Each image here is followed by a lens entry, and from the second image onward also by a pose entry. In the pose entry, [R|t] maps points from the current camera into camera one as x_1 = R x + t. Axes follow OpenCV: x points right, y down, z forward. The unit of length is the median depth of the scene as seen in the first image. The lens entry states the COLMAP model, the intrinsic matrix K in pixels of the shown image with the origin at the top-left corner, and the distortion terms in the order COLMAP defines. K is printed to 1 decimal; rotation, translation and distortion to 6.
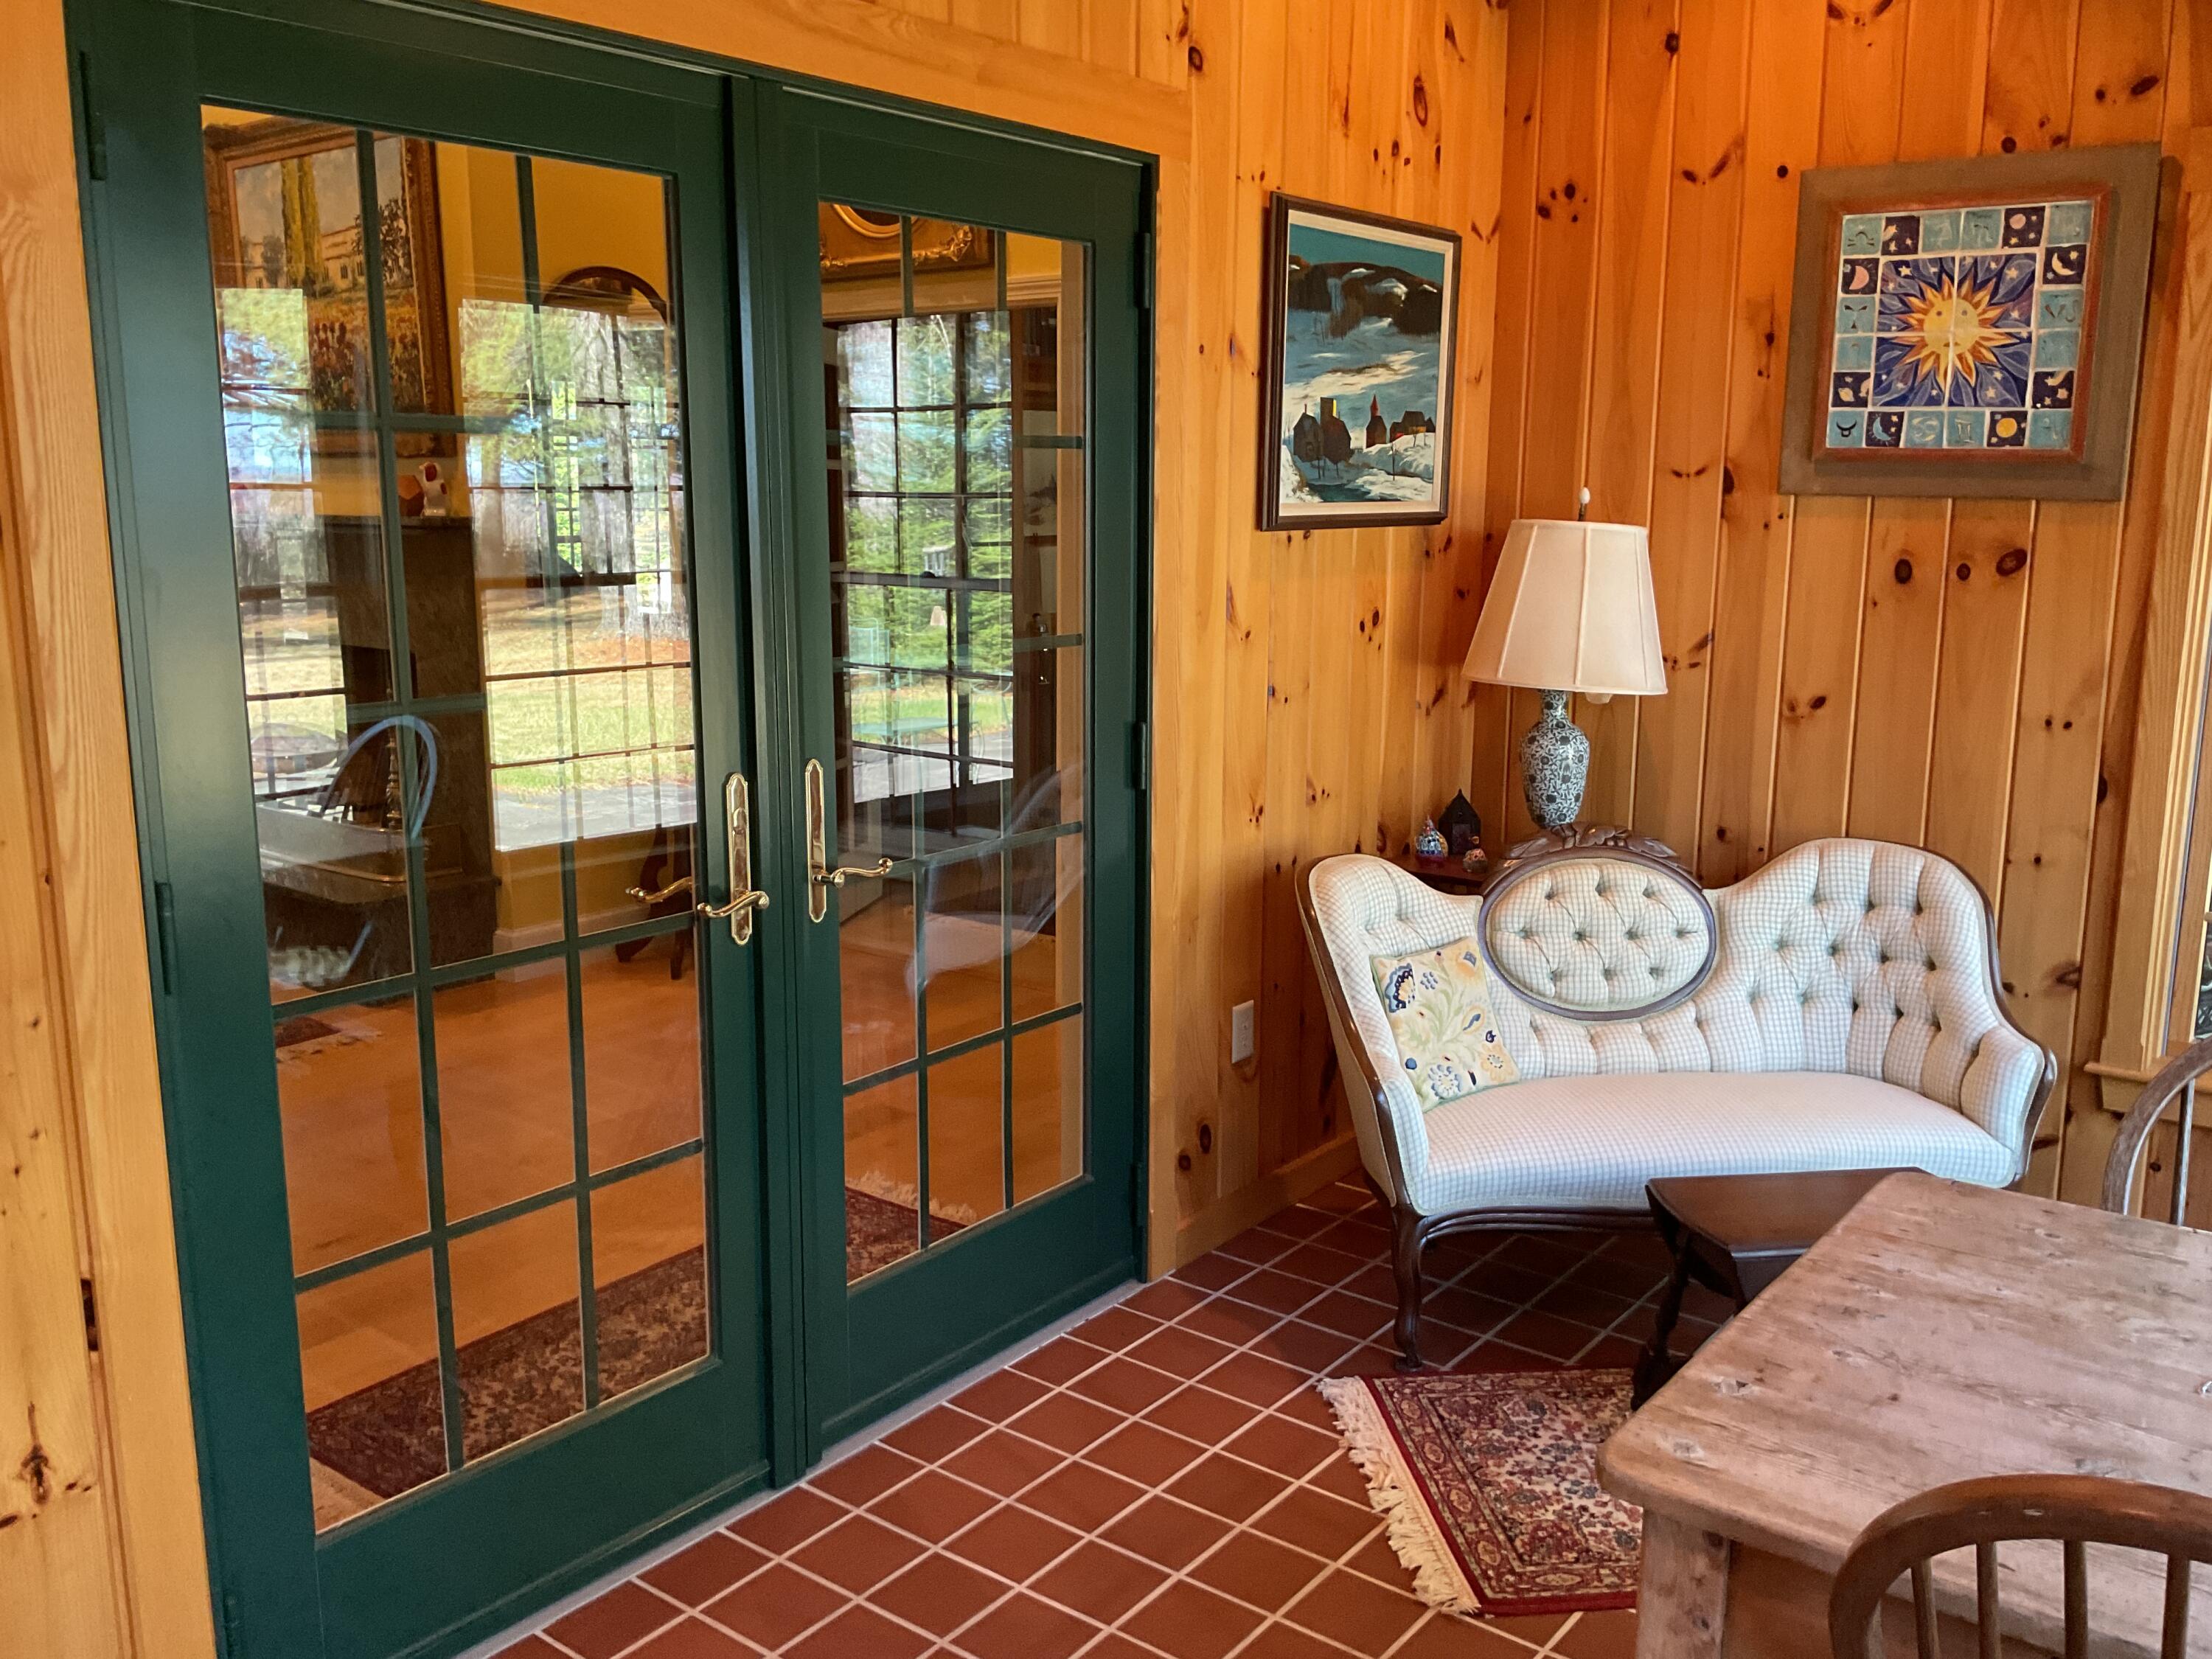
lens RADIAL K [[1817.5, 0, 1134.5], [0, 1817.5, 820.8], [0, 0, 1]] dist [0.061360, -0.134833]
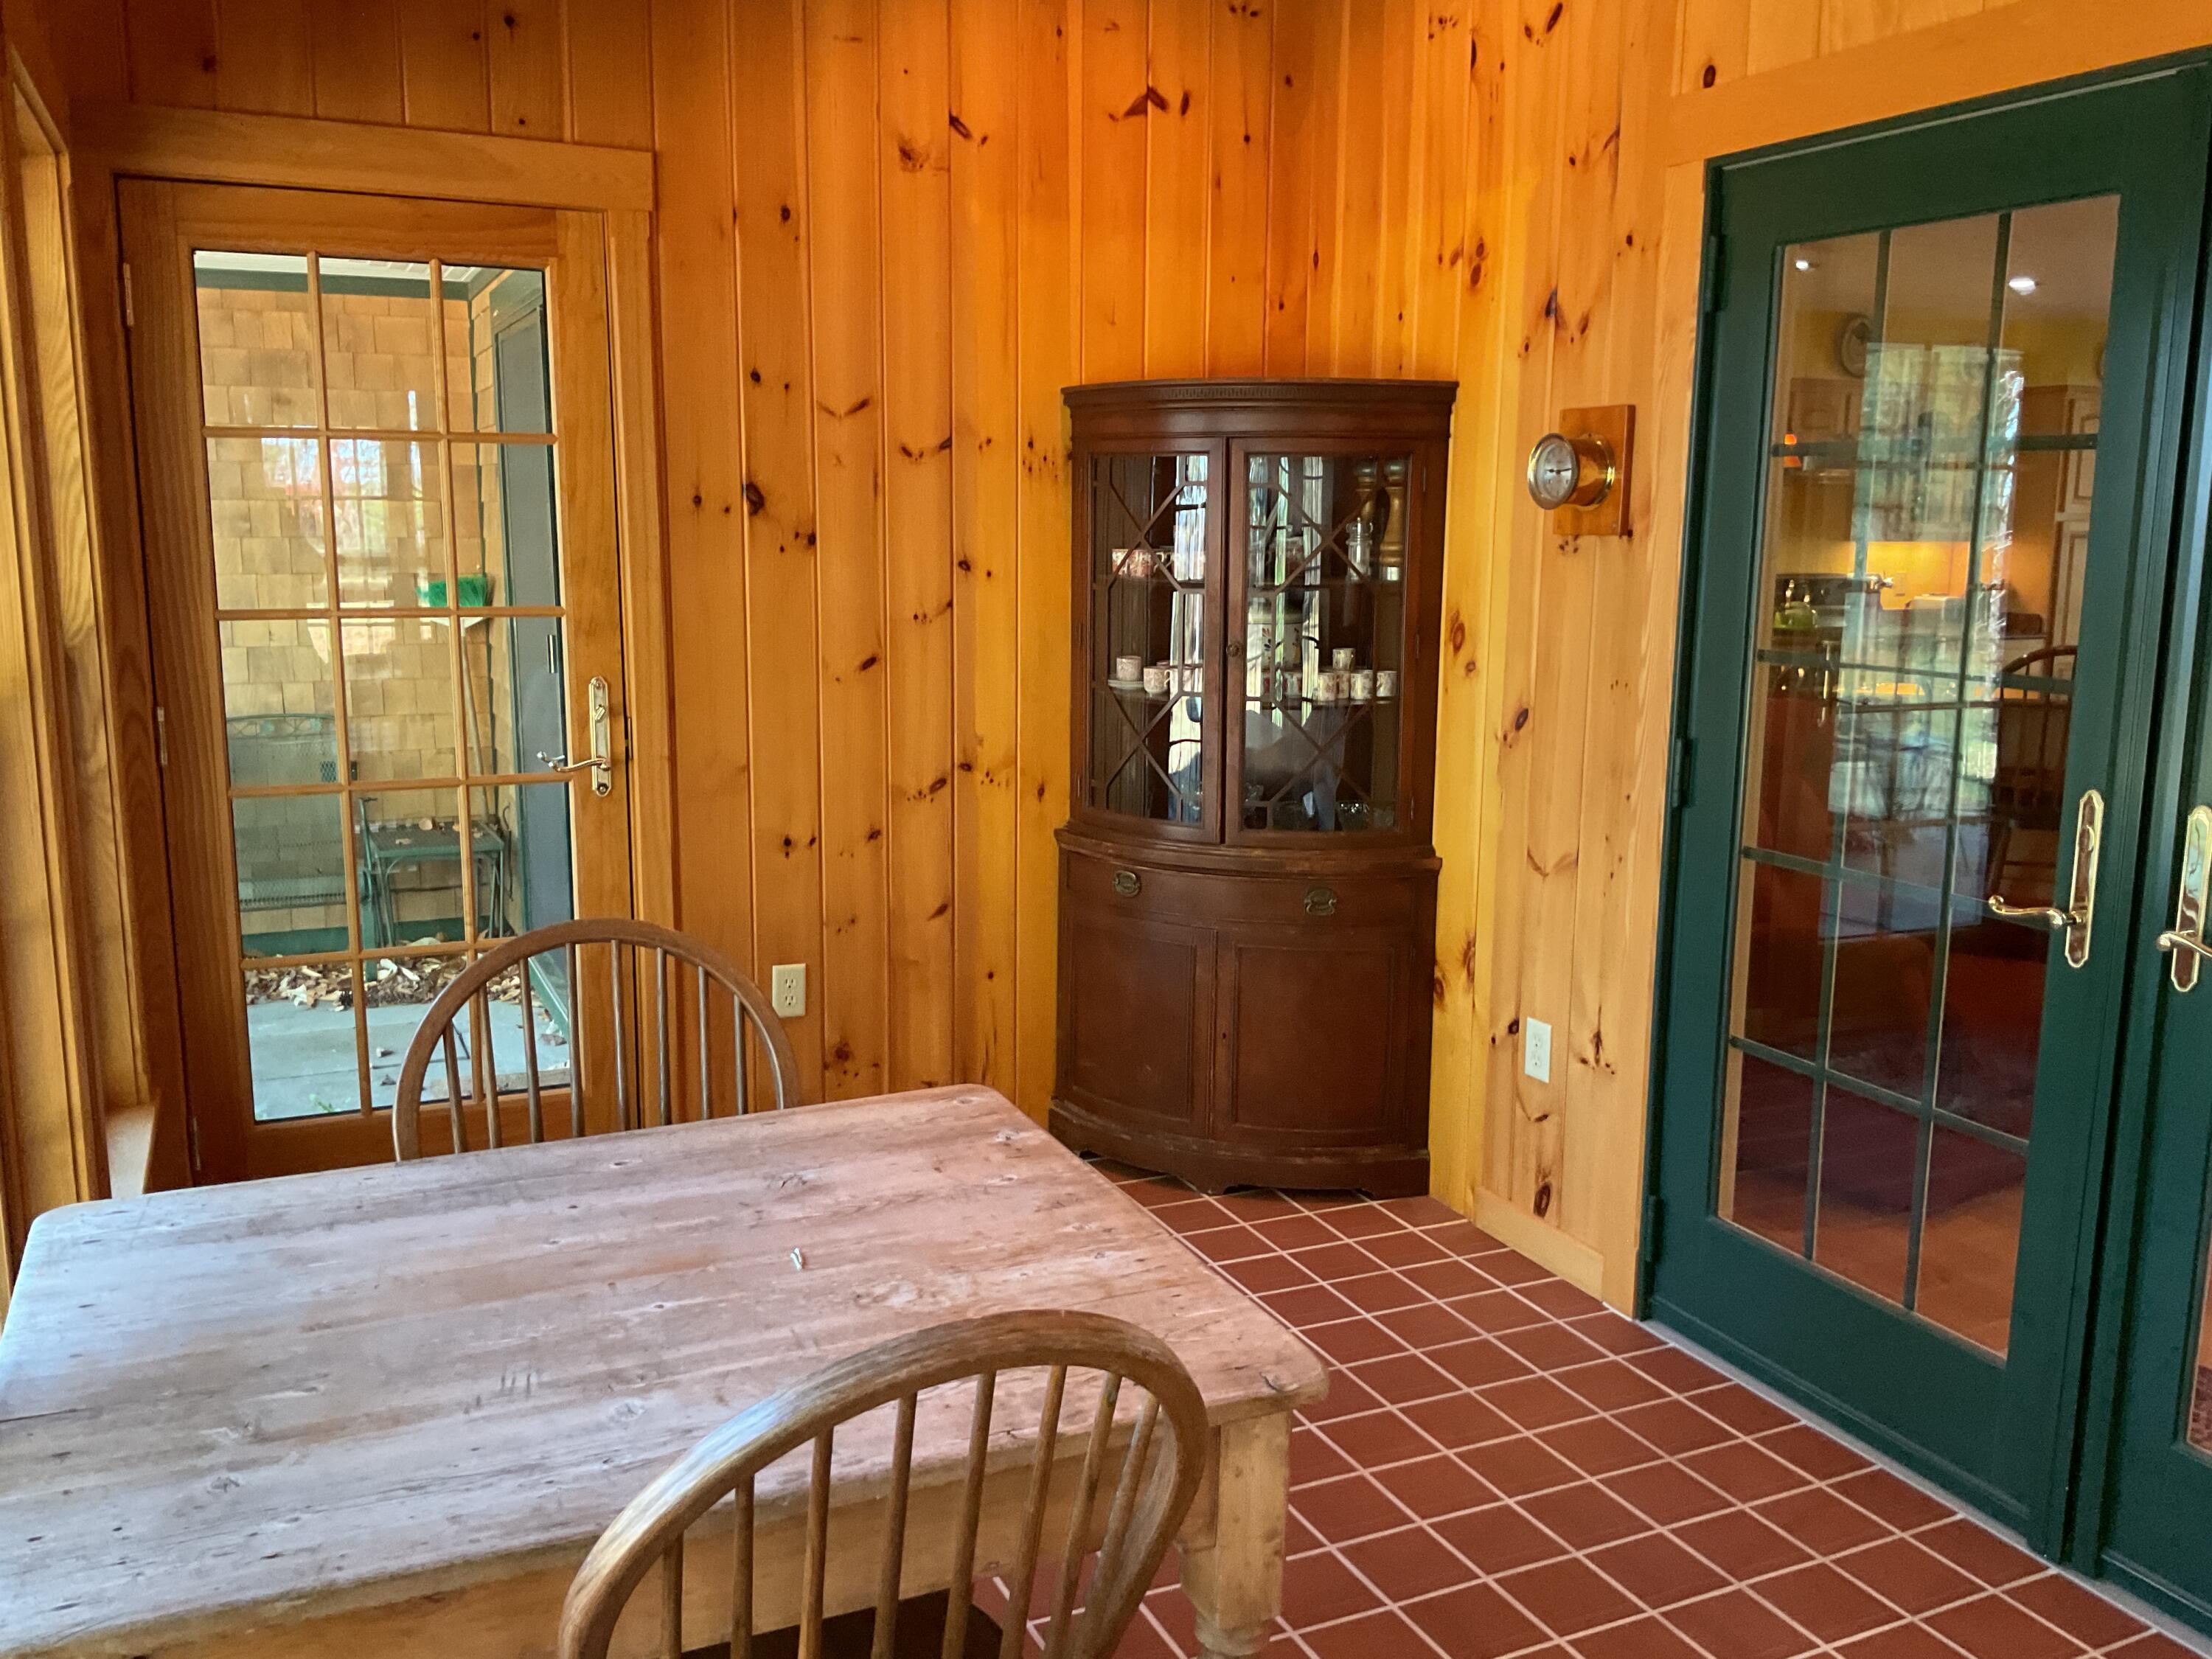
lens RADIAL K [[1845.8, 0, 1084.2], [0, 1845.8, 818.3], [0, 0, 1]] dist [0.094052, -0.135119]
pose [[-0.462983, 0.144113, -0.874573, 1.355800], [-0.173293, 0.952935, 0.248765, -0.250940], [0.869262, 0.266732, -0.416219, 1.428473]]
